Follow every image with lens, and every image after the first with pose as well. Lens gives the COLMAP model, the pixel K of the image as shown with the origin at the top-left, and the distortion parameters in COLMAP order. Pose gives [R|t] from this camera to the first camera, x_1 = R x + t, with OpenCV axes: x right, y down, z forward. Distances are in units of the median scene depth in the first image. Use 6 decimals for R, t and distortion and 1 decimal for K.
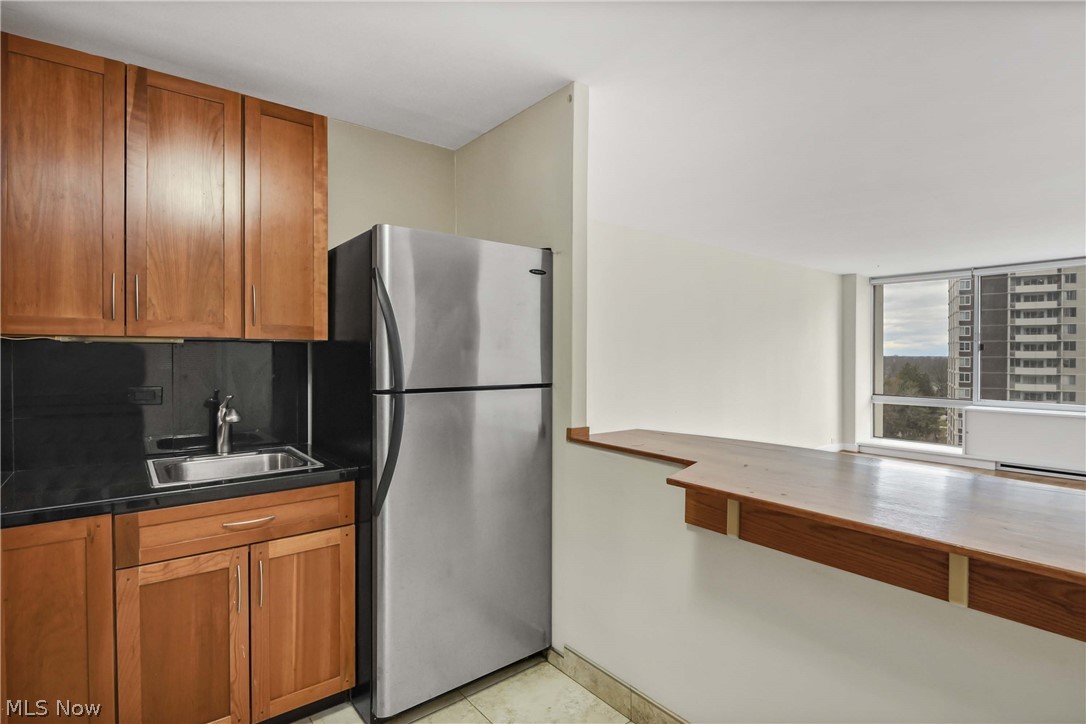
lens RADIAL K [[553.5, 0, 574.3], [0, 553.5, 359.2], [0, 0, 1]] dist [-0.005769, -0.006015]
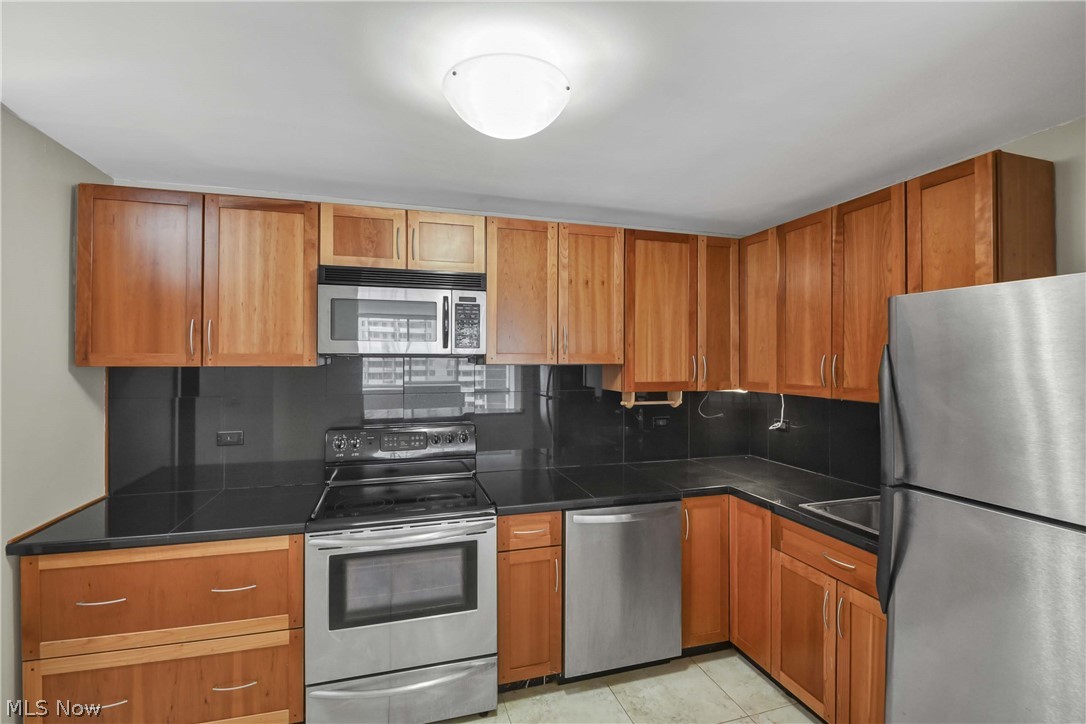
lens RADIAL K [[501.3, 0, 547.7], [0, 501.3, 353.2], [0, 0, 1]] dist [-0.002735, -0.010733]
pose [[-0.397756, -0.009378, -0.917443, 0.619070], [-0.008346, 0.999943, -0.006602, -0.134812], [0.917453, 0.005031, -0.397812, 0.785409]]
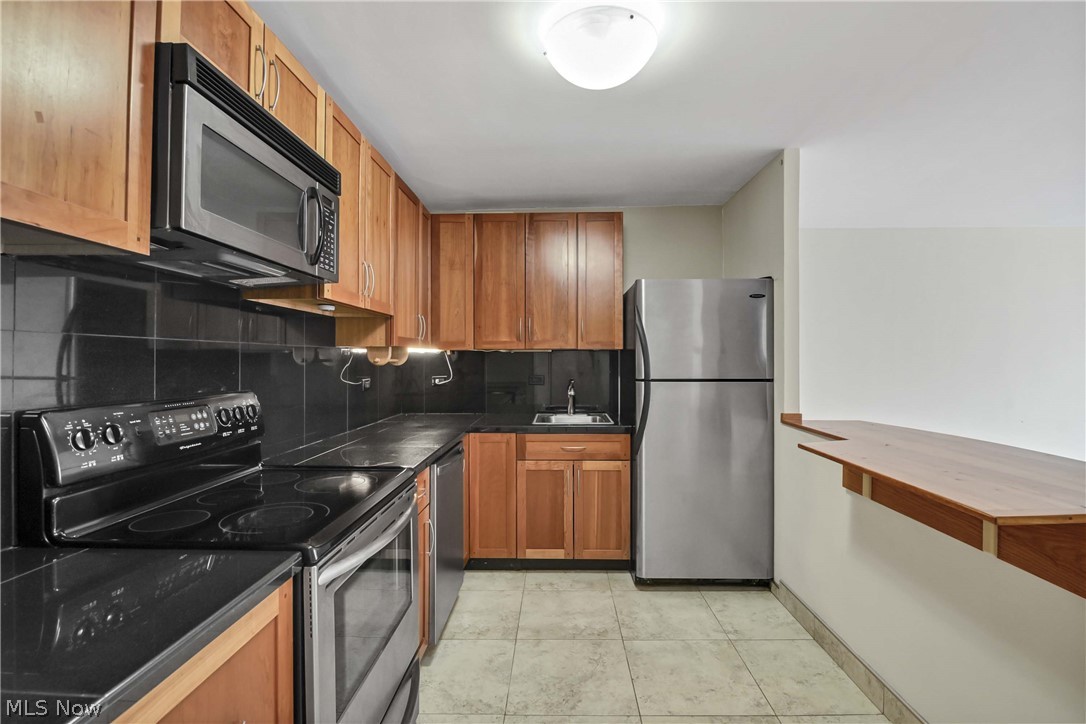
lens RADIAL K [[500.8, 0, 551.3], [0, 500.8, 356.4], [0, 0, 1]] dist [-0.006213, -0.008289]
pose [[0.763577, -0.006053, -0.645689, 0.409411], [-0.002259, 0.999925, -0.012045, 0.006621], [0.645713, 0.010656, 0.763506, -0.313343]]
